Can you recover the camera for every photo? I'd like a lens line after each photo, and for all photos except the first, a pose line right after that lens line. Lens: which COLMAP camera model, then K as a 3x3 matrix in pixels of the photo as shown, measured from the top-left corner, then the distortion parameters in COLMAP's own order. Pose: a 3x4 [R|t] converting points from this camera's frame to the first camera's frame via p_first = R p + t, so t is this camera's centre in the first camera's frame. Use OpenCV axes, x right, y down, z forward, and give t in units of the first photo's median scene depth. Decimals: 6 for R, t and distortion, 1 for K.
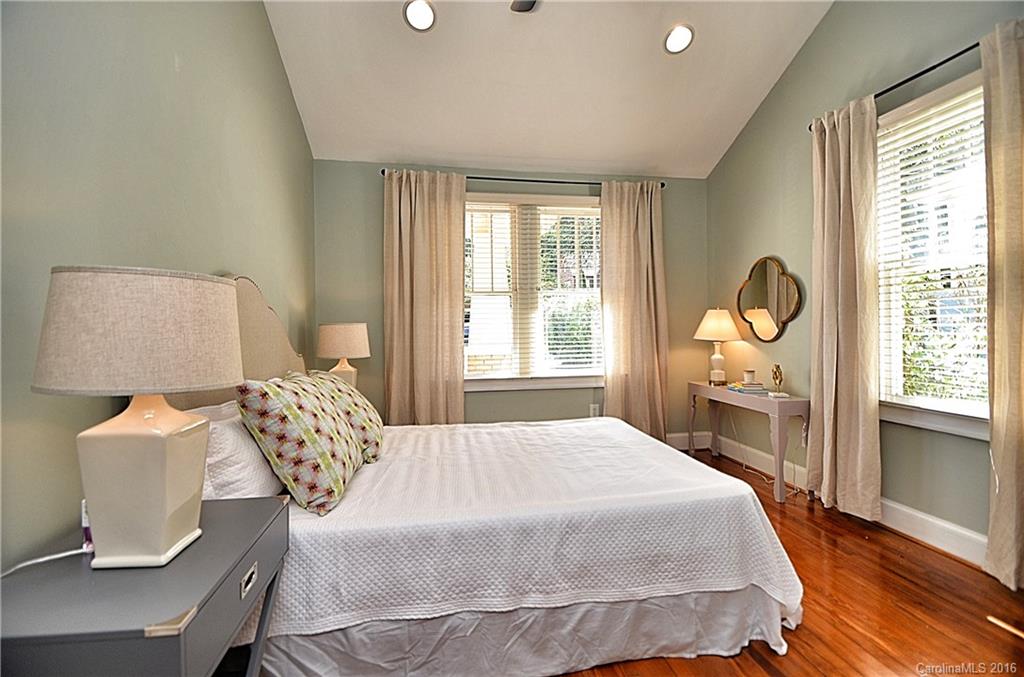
lens RADIAL K [[447.9, 0, 511.4], [0, 447.9, 329.9], [0, 0, 1]] dist [0.019391, -0.020253]
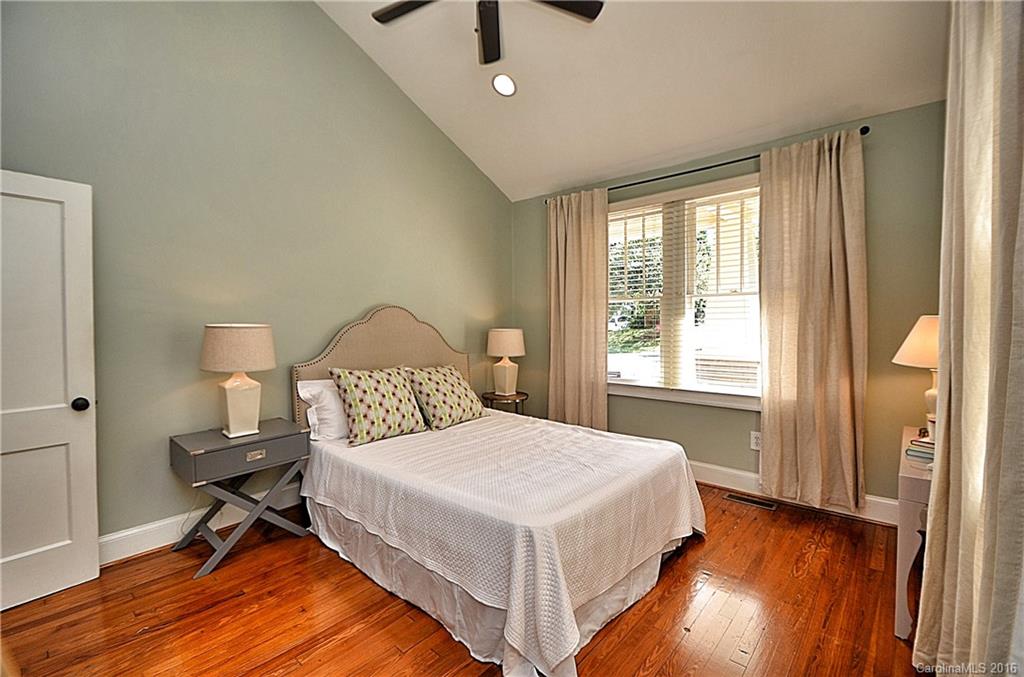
lens RADIAL K [[447.9, 0, 511.4], [0, 447.9, 329.9], [0, 0, 1]] dist [0.019391, -0.020253]
pose [[0.625759, 0.021307, -0.779725, 0.577152], [0.000679, 0.999612, 0.027860, -0.043796], [0.780016, -0.017963, 0.625502, 0.166160]]
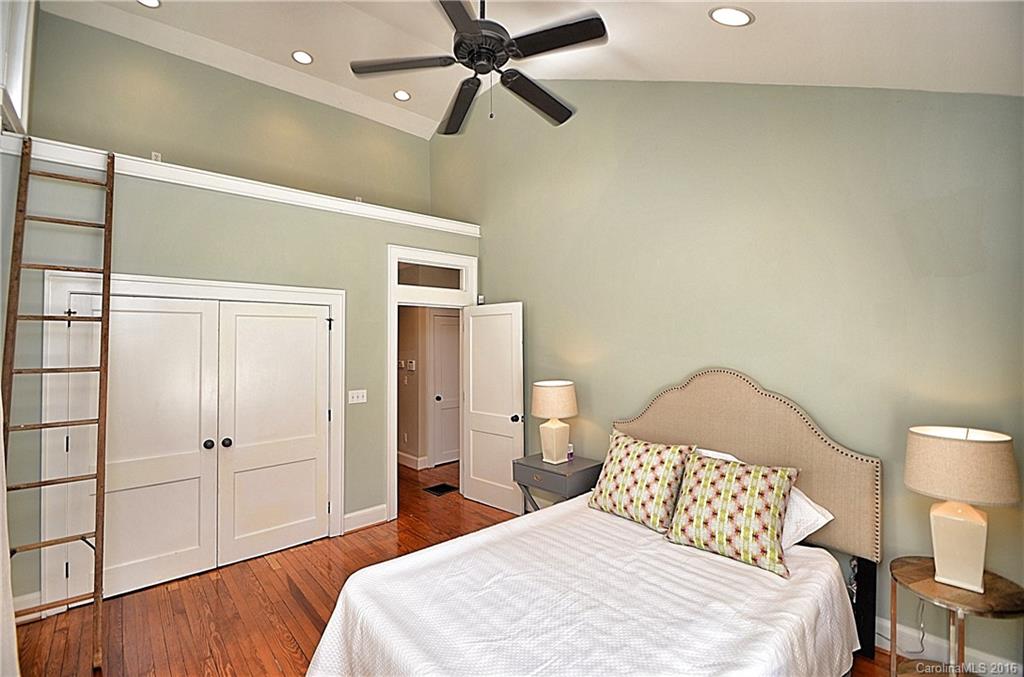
lens RADIAL K [[447.9, 0, 511.4], [0, 447.9, 329.9], [0, 0, 1]] dist [0.019391, -0.020253]
pose [[-0.851556, -0.049007, -0.521969, 0.352633], [-0.022316, 0.998107, -0.057304, -0.084265], [0.523789, -0.037149, -0.851038, 1.015973]]
